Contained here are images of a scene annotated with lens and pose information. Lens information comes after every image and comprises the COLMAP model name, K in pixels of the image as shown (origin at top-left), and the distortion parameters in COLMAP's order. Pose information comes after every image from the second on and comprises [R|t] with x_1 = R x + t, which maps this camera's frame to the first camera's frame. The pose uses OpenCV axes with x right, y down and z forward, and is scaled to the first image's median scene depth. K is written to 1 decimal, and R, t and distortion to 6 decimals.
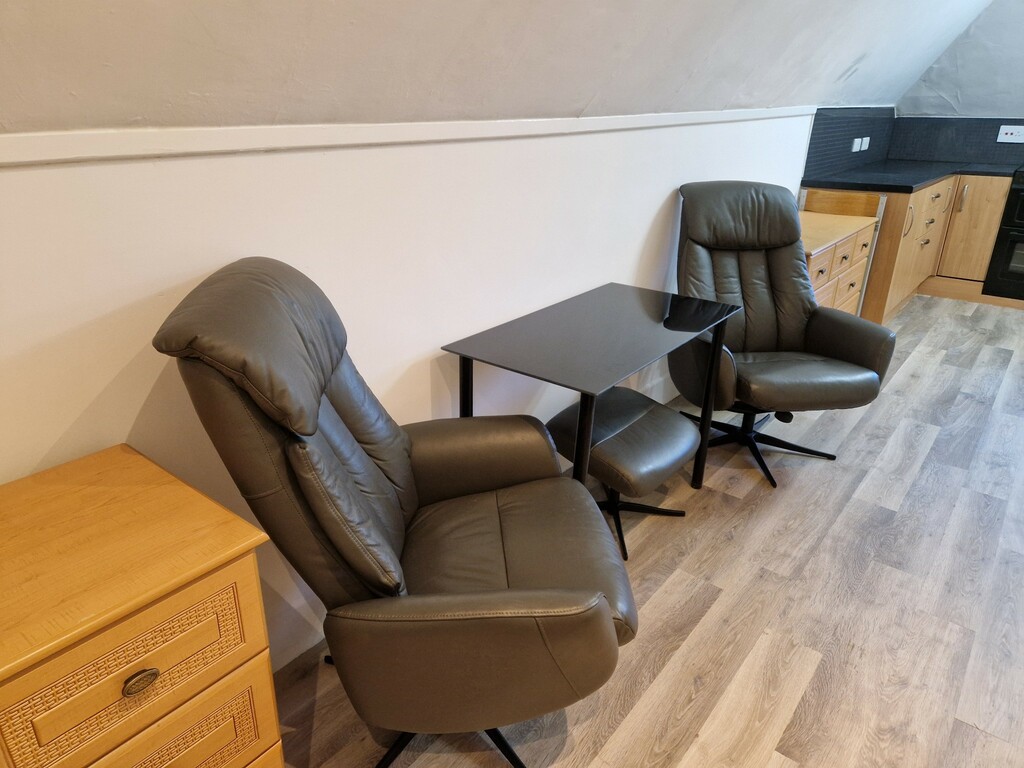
lens RADIAL K [[687.5, 0, 513.0], [0, 687.5, 375.1], [0, 0, 1]] dist [0.089616, -0.068839]
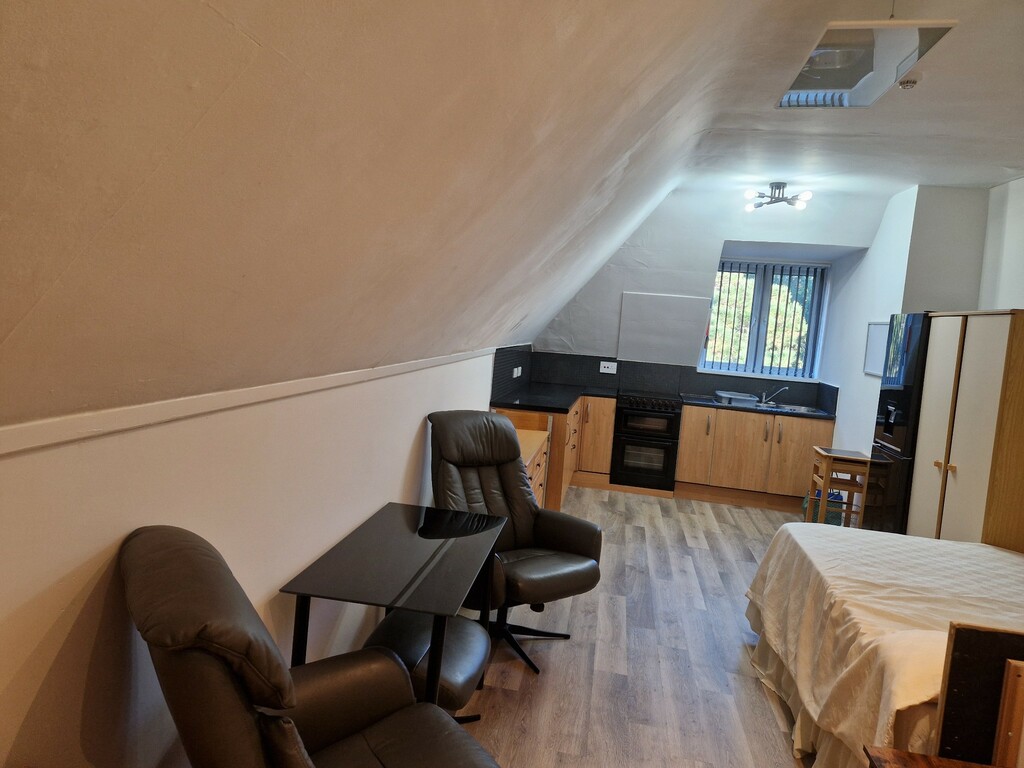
lens RADIAL K [[677.0, 0, 508.5], [0, 677.0, 376.8], [0, 0, 1]] dist [0.087911, -0.072722]
pose [[0.875587, 0.015559, 0.482810, -0.206616], [0.115423, 0.963792, -0.240381, -0.041254], [-0.469068, 0.266202, 0.842088, -0.059577]]
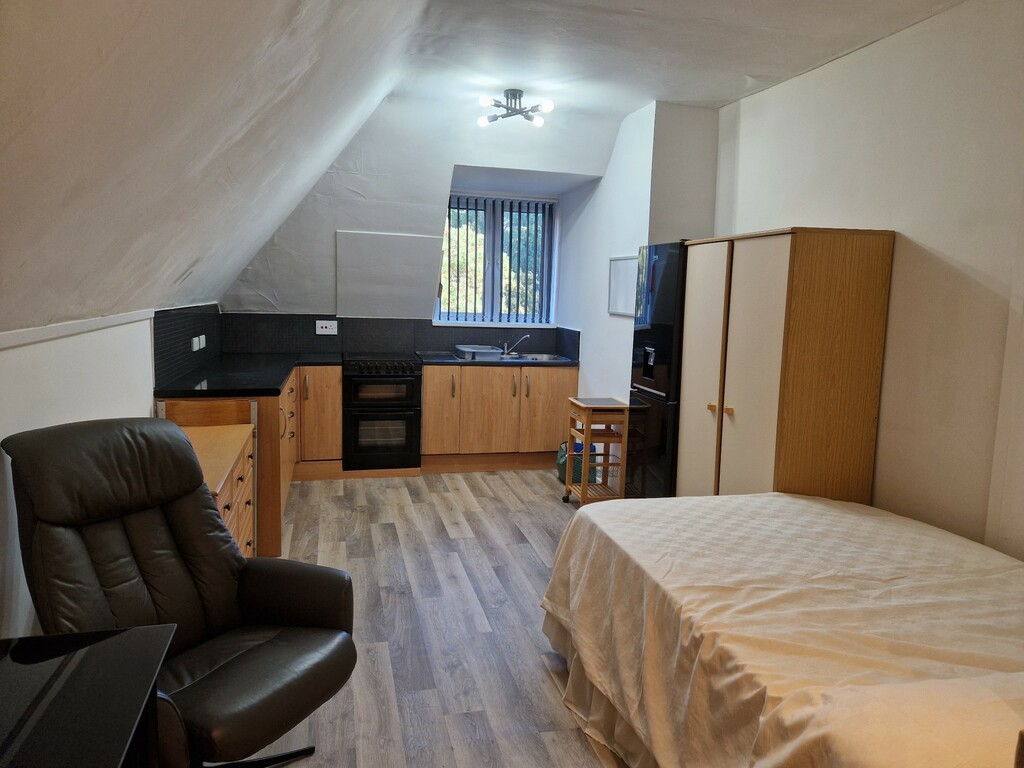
lens RADIAL K [[676.2, 0, 518.1], [0, 676.2, 374.2], [0, 0, 1]] dist [0.094311, -0.089164]
pose [[0.594371, -0.092542, 0.798849, 0.022482], [0.279264, 0.955290, -0.097117, -0.141495], [-0.754145, 0.280813, 0.593640, 0.261561]]
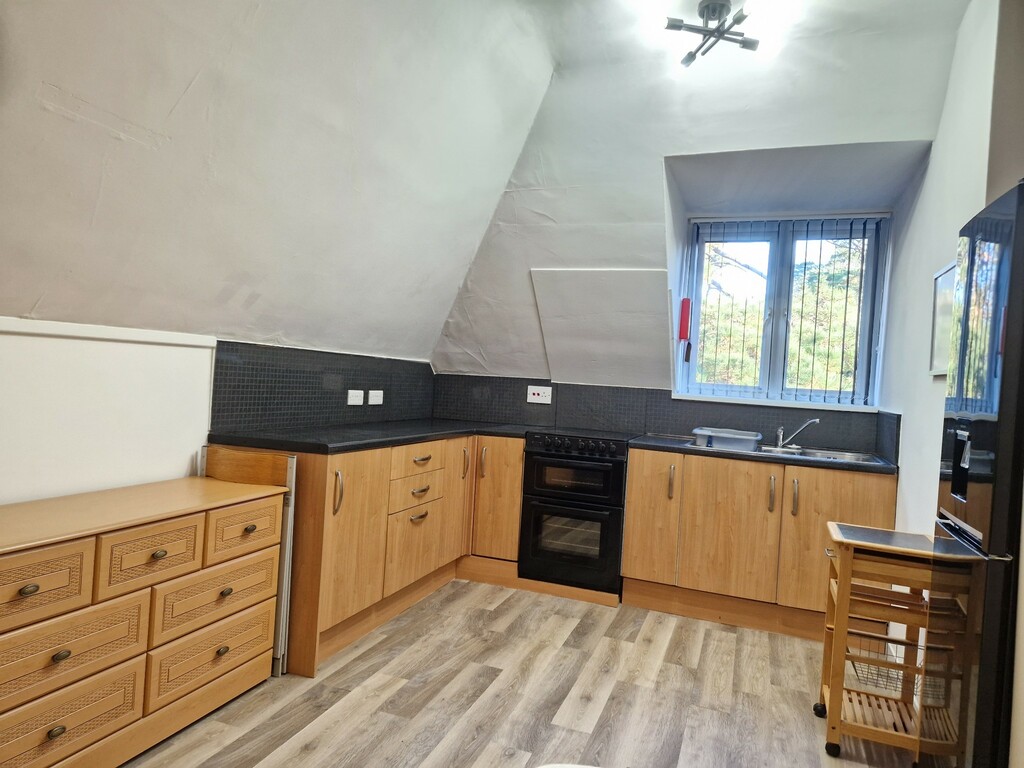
lens RADIAL K [[677.1, 0, 511.2], [0, 677.1, 389.0], [0, 0, 1]] dist [0.091581, -0.090453]
pose [[0.947126, 0.038548, 0.318539, 0.702073], [0.073958, 0.939797, -0.333634, -0.101303], [-0.312223, 0.339552, 0.887255, 0.409088]]
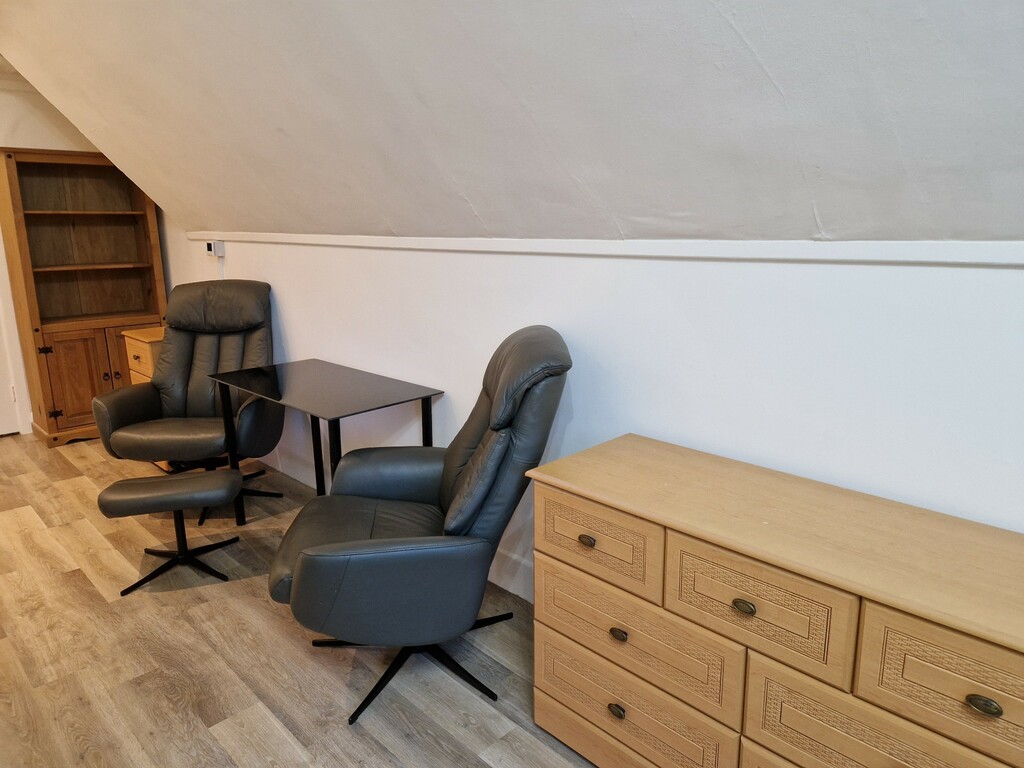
lens RADIAL K [[687.5, 0, 513.0], [0, 687.5, 375.1], [0, 0, 1]] dist [0.089616, -0.068839]
pose [[-0.121588, 0.202642, -0.971675, 1.040664], [-0.370120, 0.899078, 0.233816, -0.404078], [0.920993, 0.388065, -0.034316, 1.045521]]
